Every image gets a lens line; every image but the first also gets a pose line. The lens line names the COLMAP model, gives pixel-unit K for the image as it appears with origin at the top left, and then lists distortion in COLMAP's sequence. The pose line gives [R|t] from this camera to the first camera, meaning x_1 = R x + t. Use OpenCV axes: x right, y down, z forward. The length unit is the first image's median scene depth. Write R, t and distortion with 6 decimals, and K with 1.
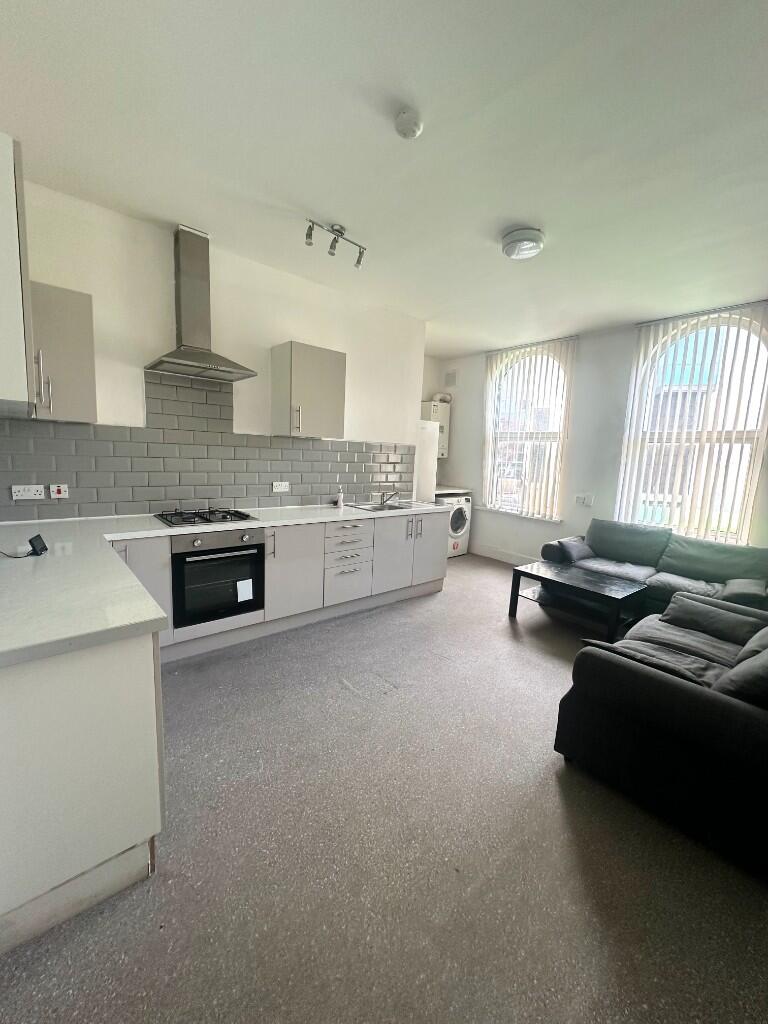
lens RADIAL K [[407.4, 0, 384.0], [0, 407.4, 512.0], [0, 0, 1]] dist [-0.002157, -0.000051]
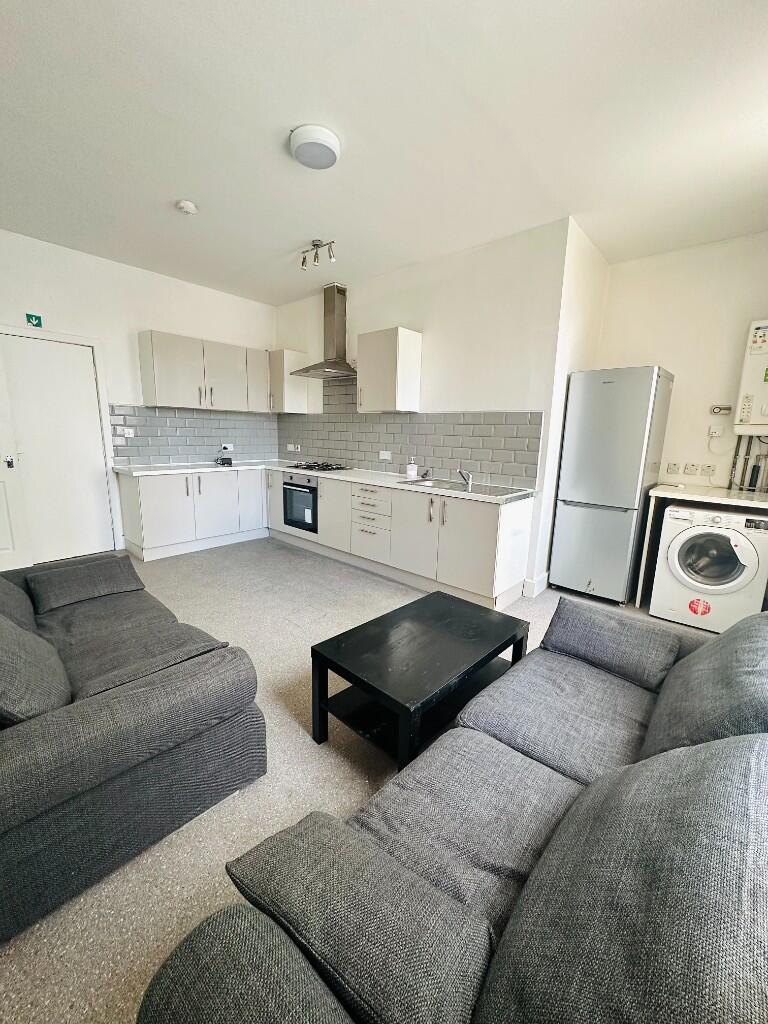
lens RADIAL K [[407.4, 0, 384.0], [0, 407.4, 512.0], [0, 0, 1]] dist [-0.002157, -0.000051]
pose [[0.130837, 0.152035, -0.979677, 1.024104], [-0.164198, 0.977847, 0.129823, -0.057123], [0.977712, 0.143875, 0.152903, 0.896897]]
